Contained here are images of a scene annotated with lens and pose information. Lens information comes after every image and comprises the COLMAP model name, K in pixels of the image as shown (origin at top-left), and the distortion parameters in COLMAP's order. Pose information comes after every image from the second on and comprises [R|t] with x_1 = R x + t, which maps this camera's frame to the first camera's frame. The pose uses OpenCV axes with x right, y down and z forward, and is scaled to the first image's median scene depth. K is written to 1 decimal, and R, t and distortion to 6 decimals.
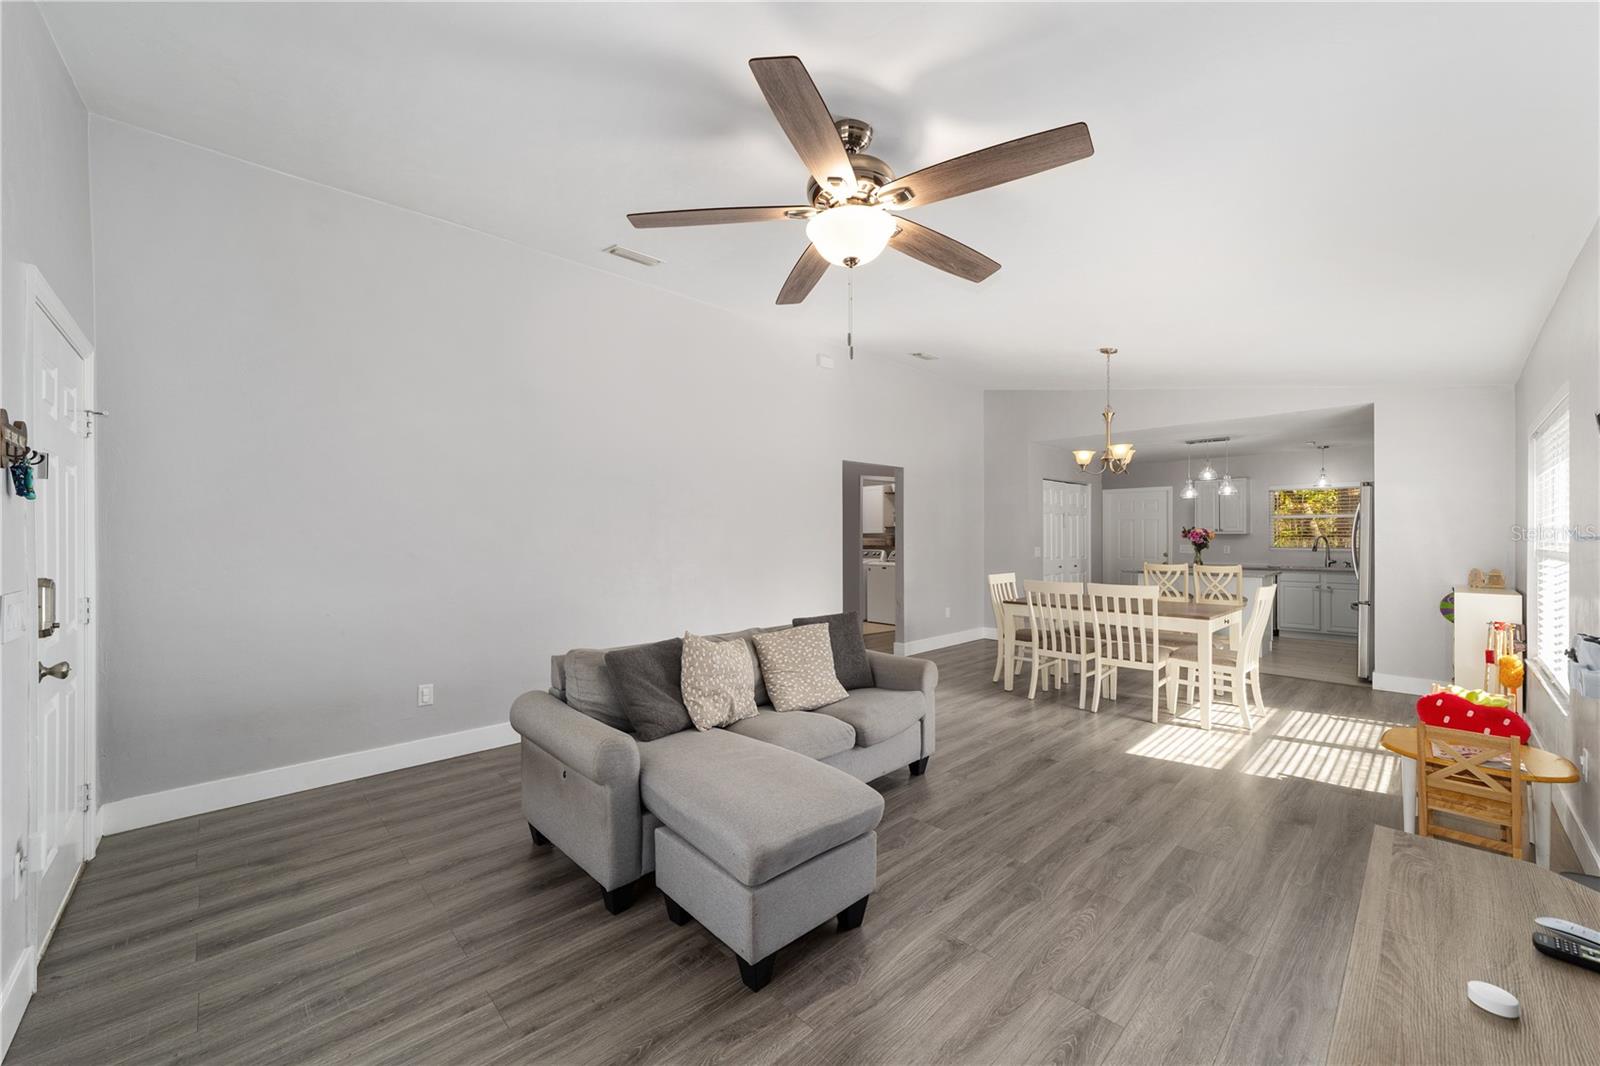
lens RADIAL K [[615.1, 0, 804.7], [0, 615.1, 539.8], [0, 0, 1]] dist [-0.010154, 0.004301]
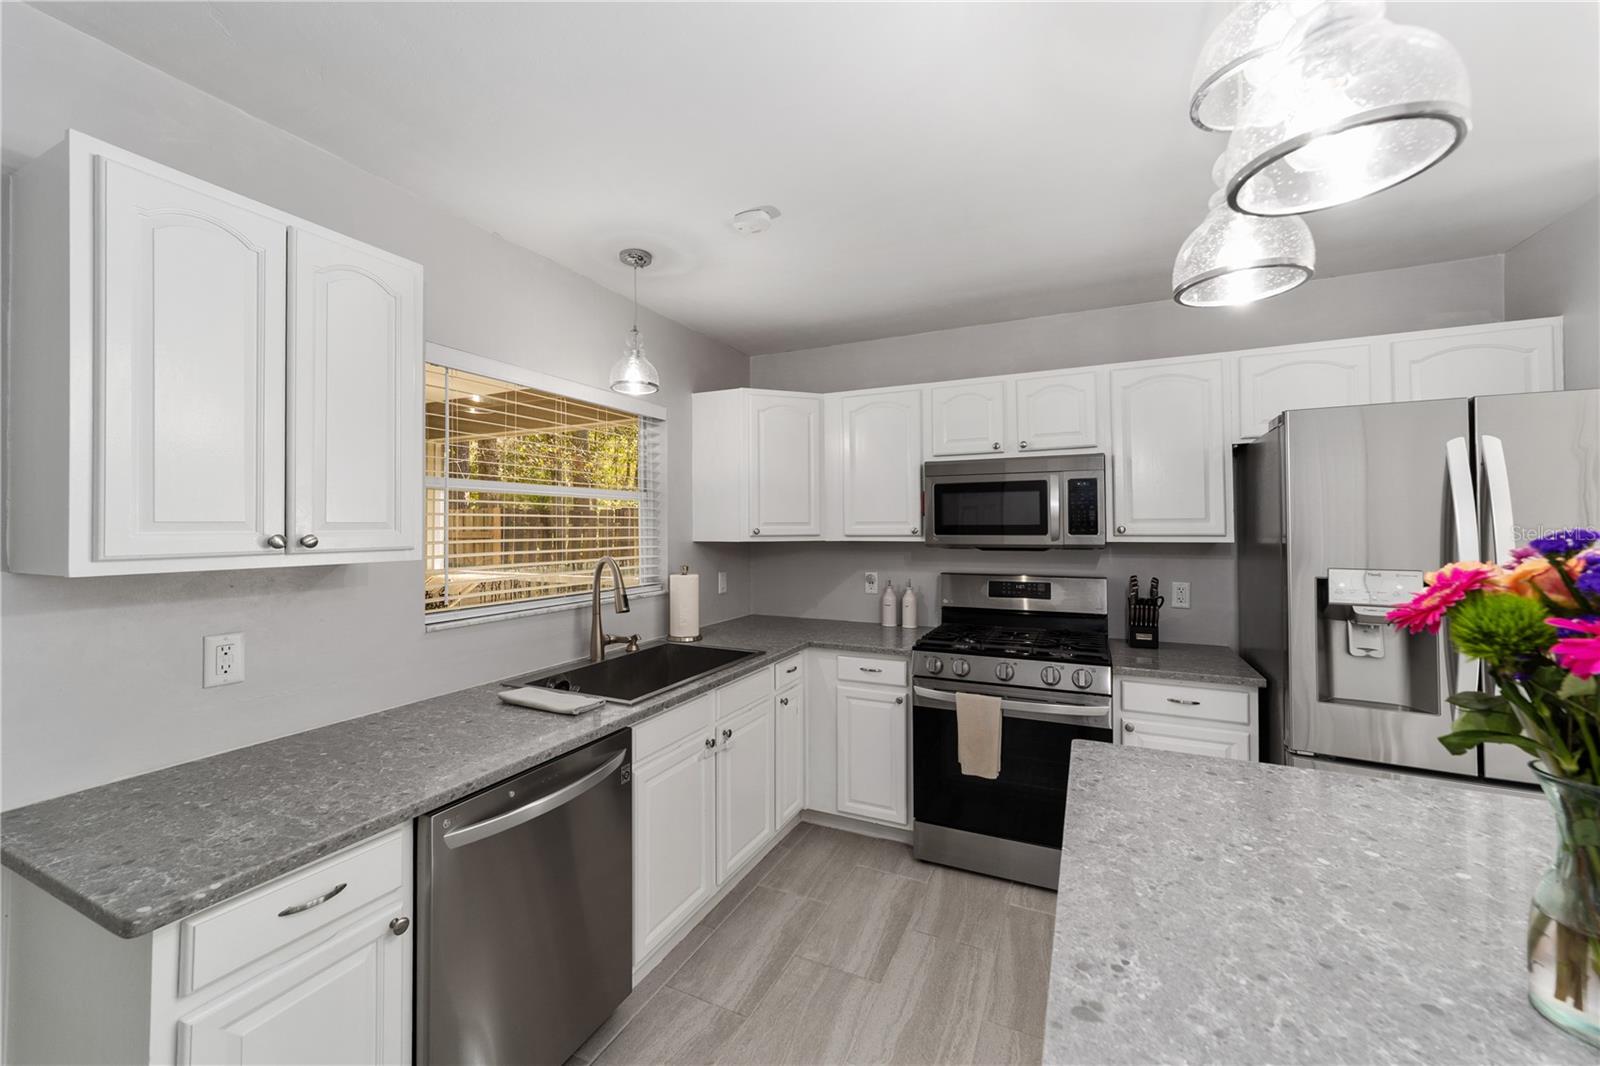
lens RADIAL K [[615.1, 0, 800.4], [0, 615.1, 515.9], [0, 0, 1]] dist [-0.010154, 0.004301]
pose [[-0.352966, 0.020609, 0.935409, 0.868680], [0.007405, 0.999788, -0.019233, -0.032801], [-0.935607, 0.000138, -0.353044, 1.653765]]
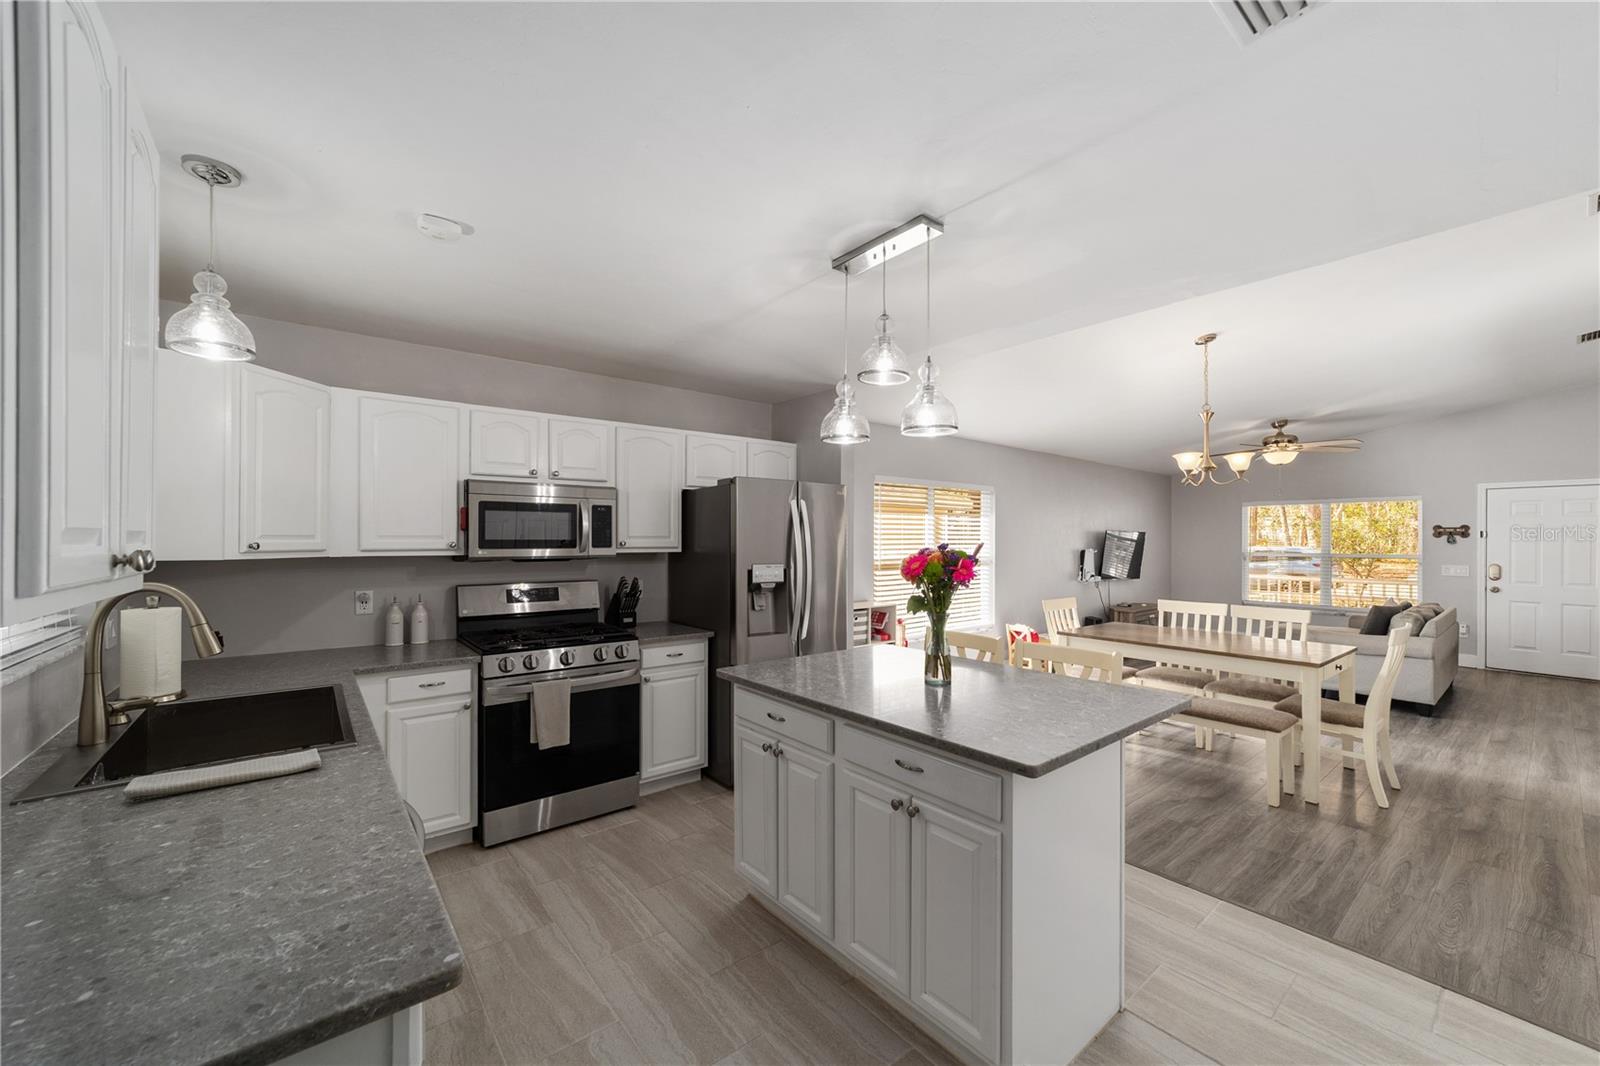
lens RADIAL K [[615.1, 0, 795.5], [0, 615.1, 538.6], [0, 0, 1]] dist [-0.010154, 0.004301]
pose [[-0.995985, 0.000156, 0.089516, 0.996381], [0.000127, 1.000000, -0.000328, -0.034779], [-0.089516, -0.000316, -0.995985, 1.918677]]
